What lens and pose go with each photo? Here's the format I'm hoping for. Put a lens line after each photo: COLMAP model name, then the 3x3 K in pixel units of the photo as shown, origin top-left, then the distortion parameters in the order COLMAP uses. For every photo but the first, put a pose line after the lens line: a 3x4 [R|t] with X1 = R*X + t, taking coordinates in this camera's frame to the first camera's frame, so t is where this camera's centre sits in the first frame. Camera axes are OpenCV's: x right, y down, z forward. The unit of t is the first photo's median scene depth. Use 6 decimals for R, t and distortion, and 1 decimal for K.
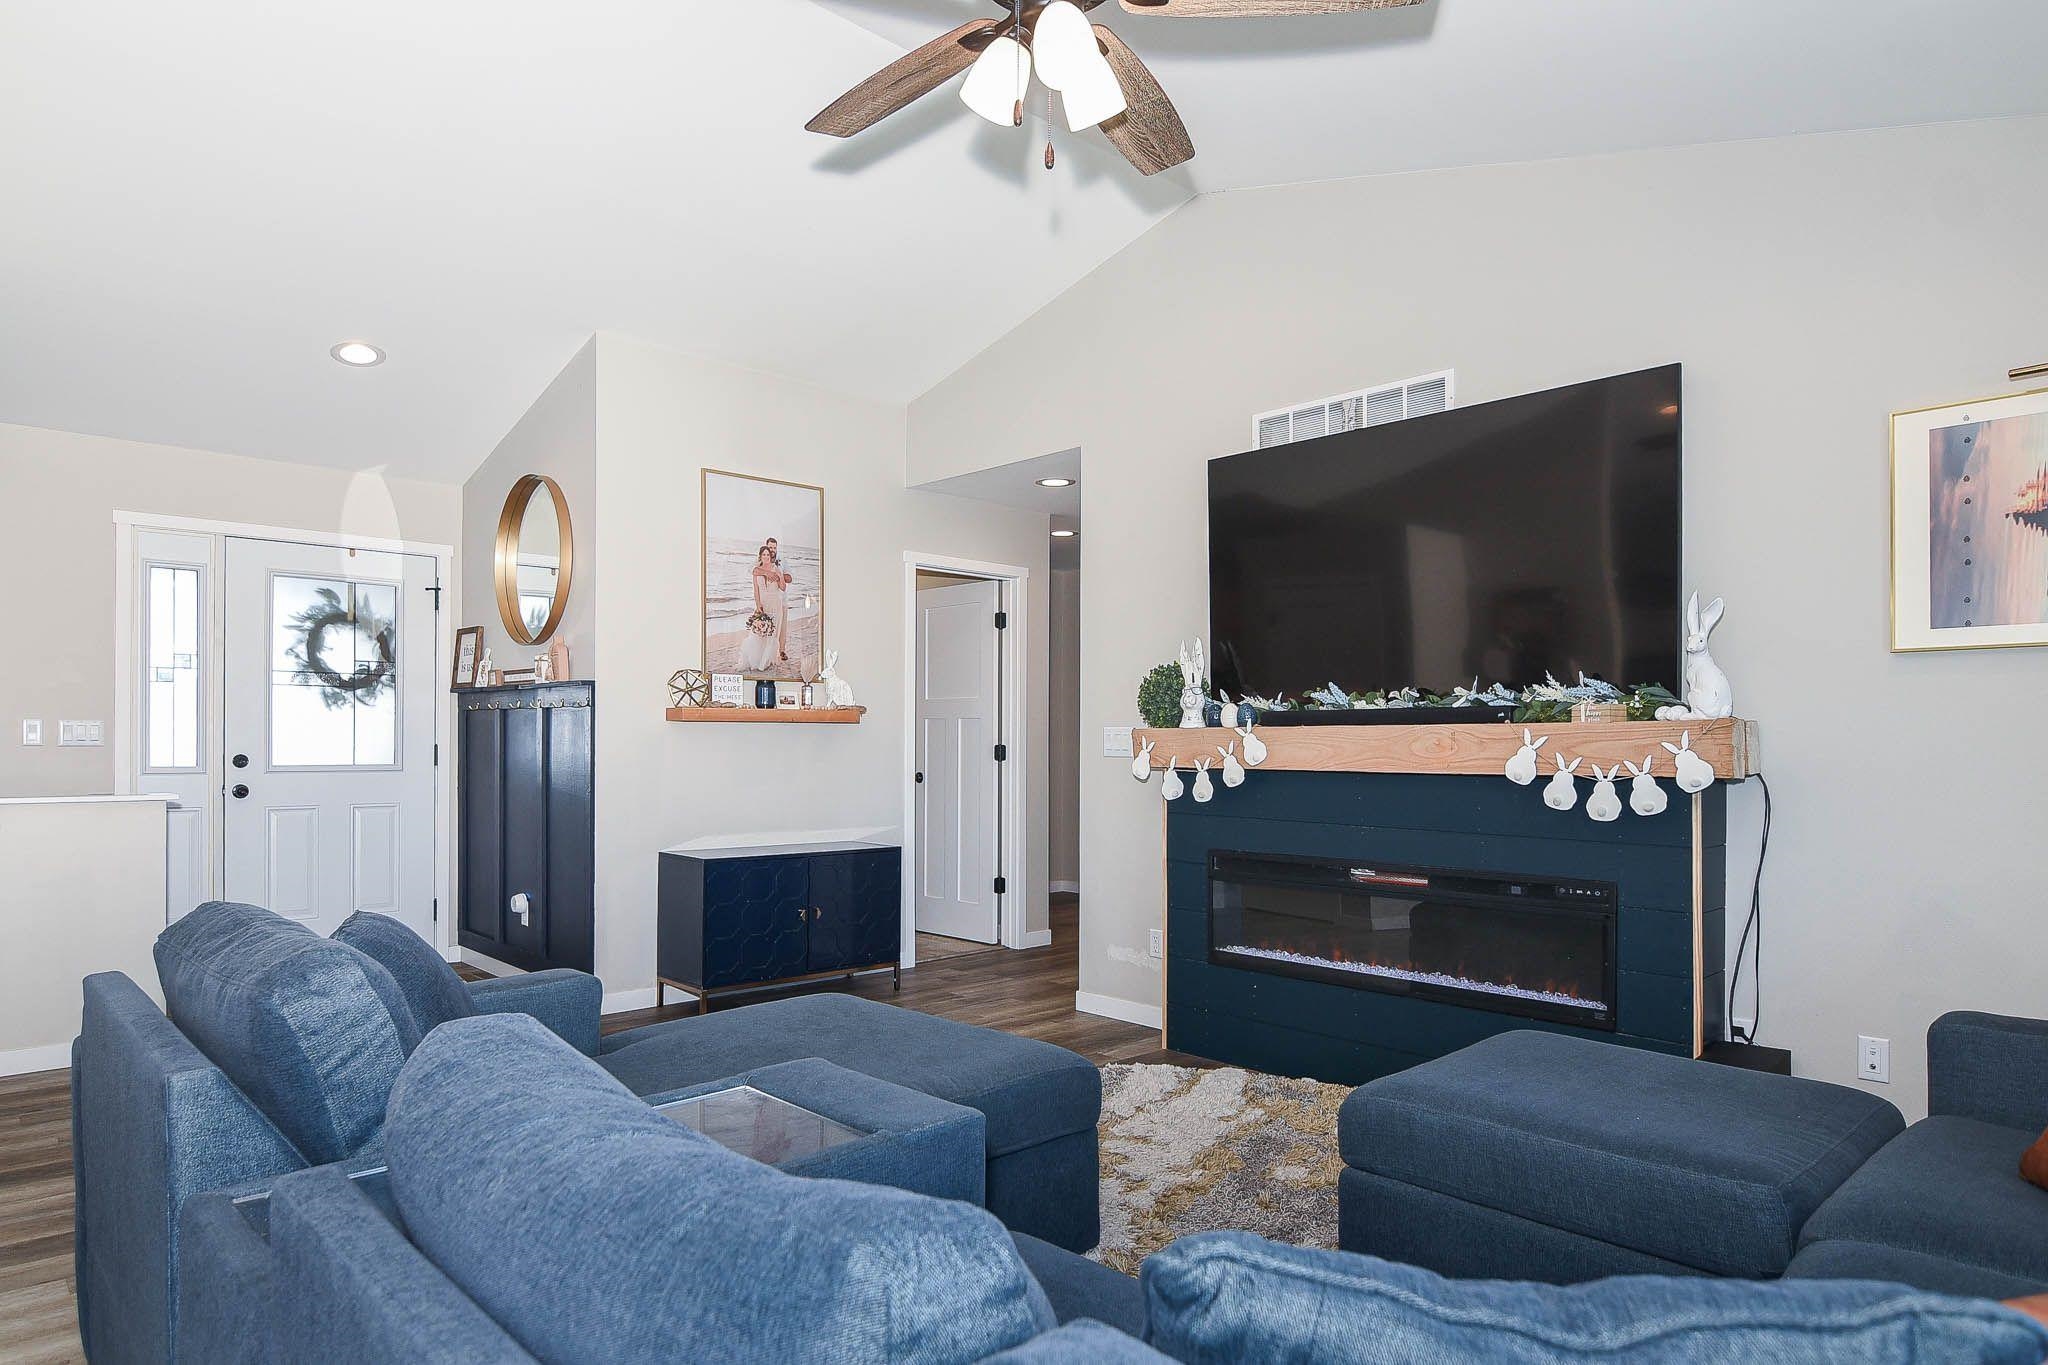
lens RADIAL K [[1202.5, 0, 1035.1], [0, 1202.5, 749.4], [0, 0, 1]] dist [-0.007099, -0.000321]
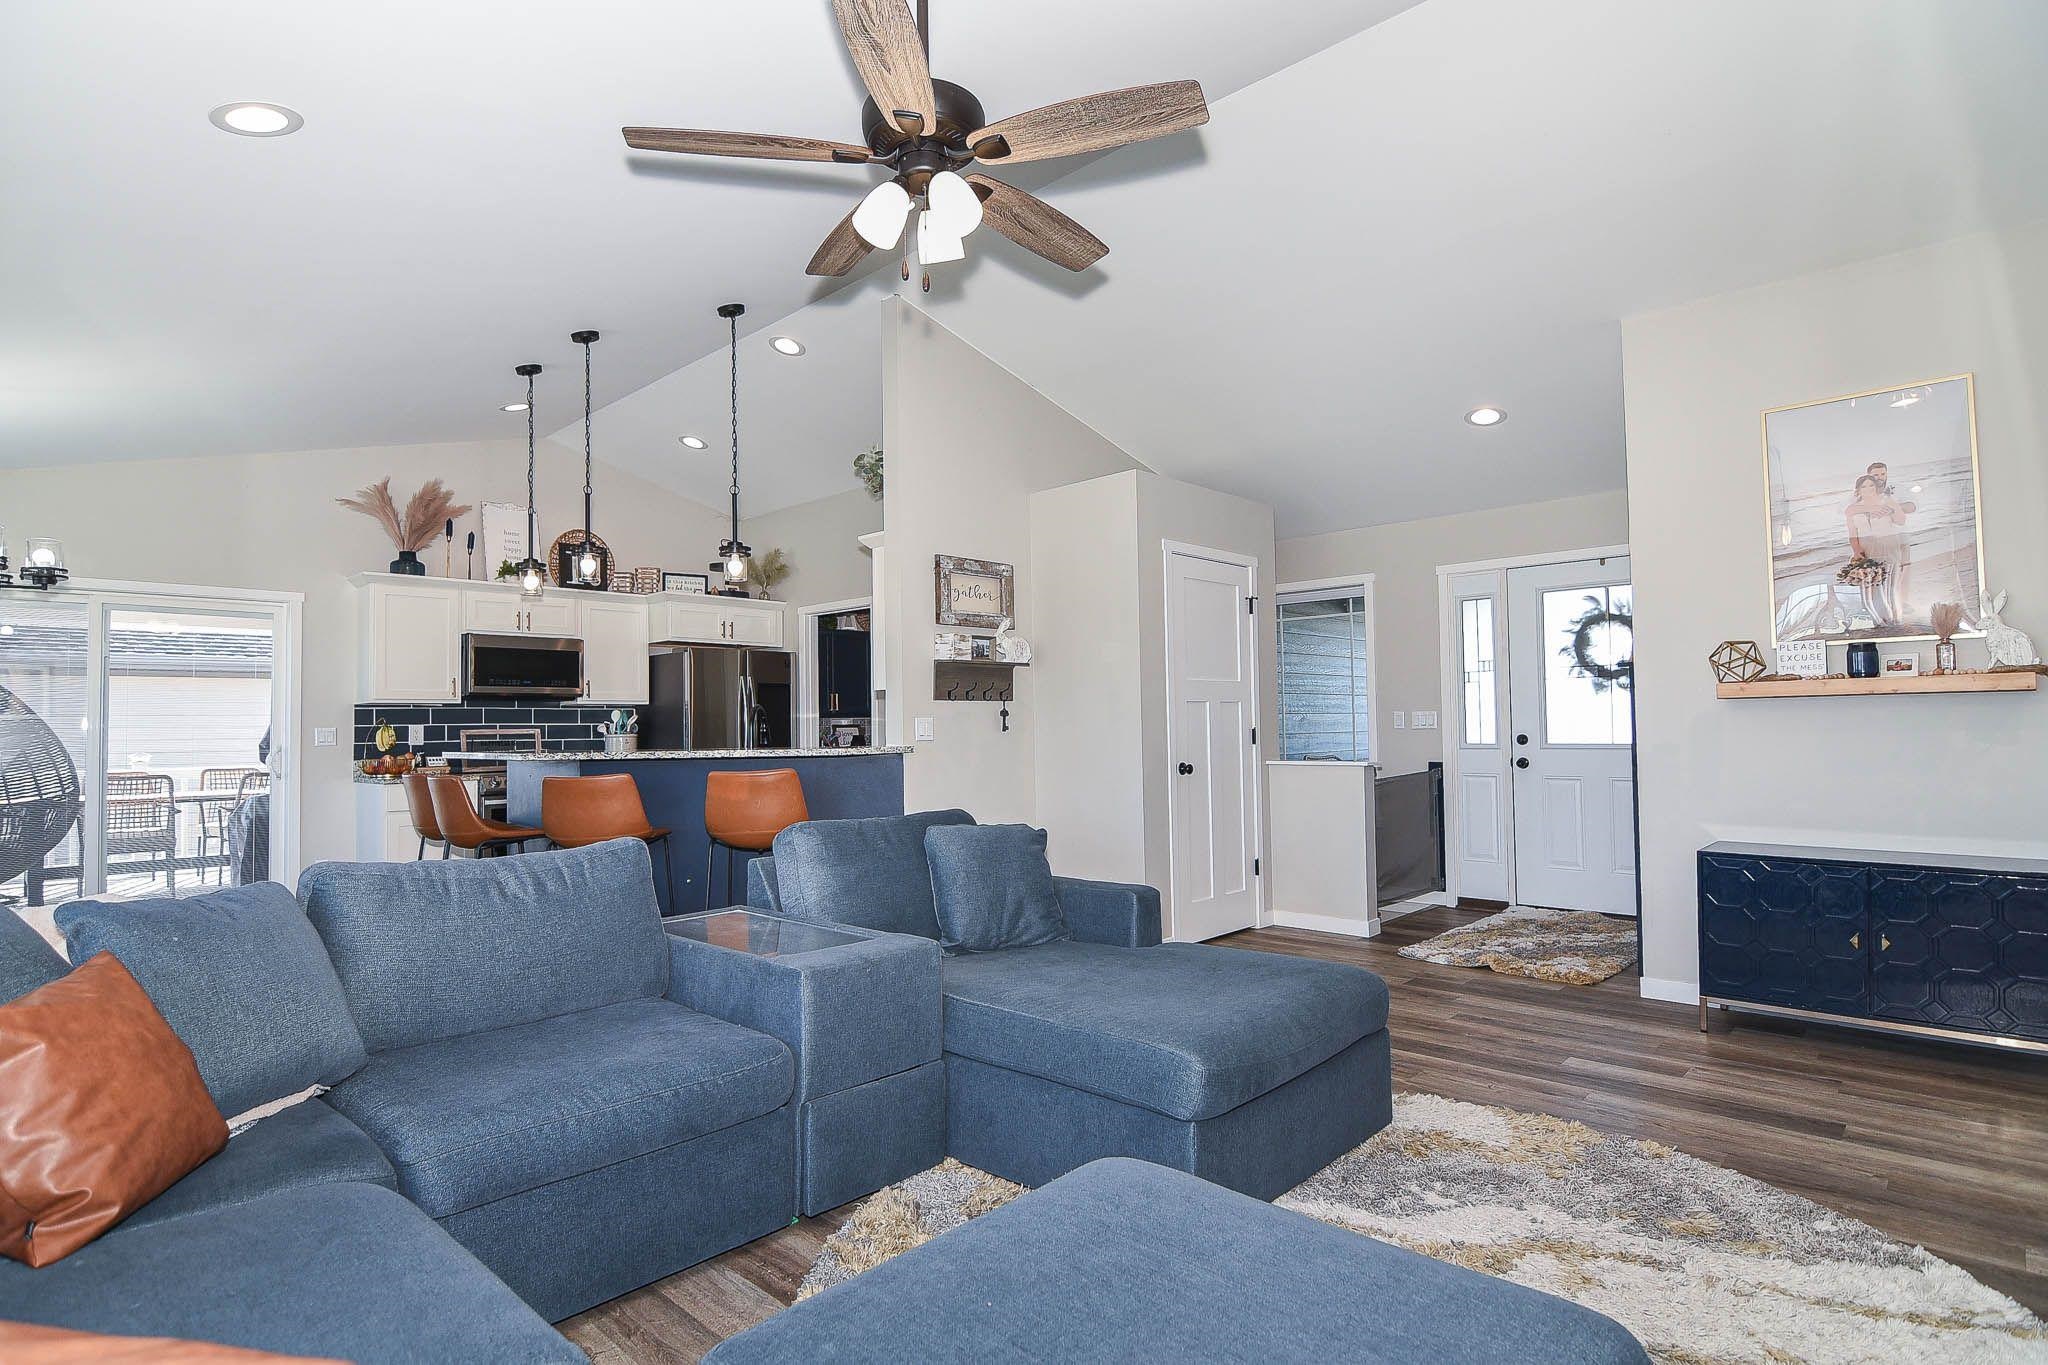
lens RADIAL K [[1046.4, 0, 1015.5], [0, 1046.4, 689.2], [0, 0, 1]] dist [-0.001879, -0.000151]
pose [[0.056549, -0.042459, -0.997497, 0.434029], [0.007611, 0.999085, -0.042095, -0.001319], [0.998371, -0.005212, 0.056820, 0.391575]]
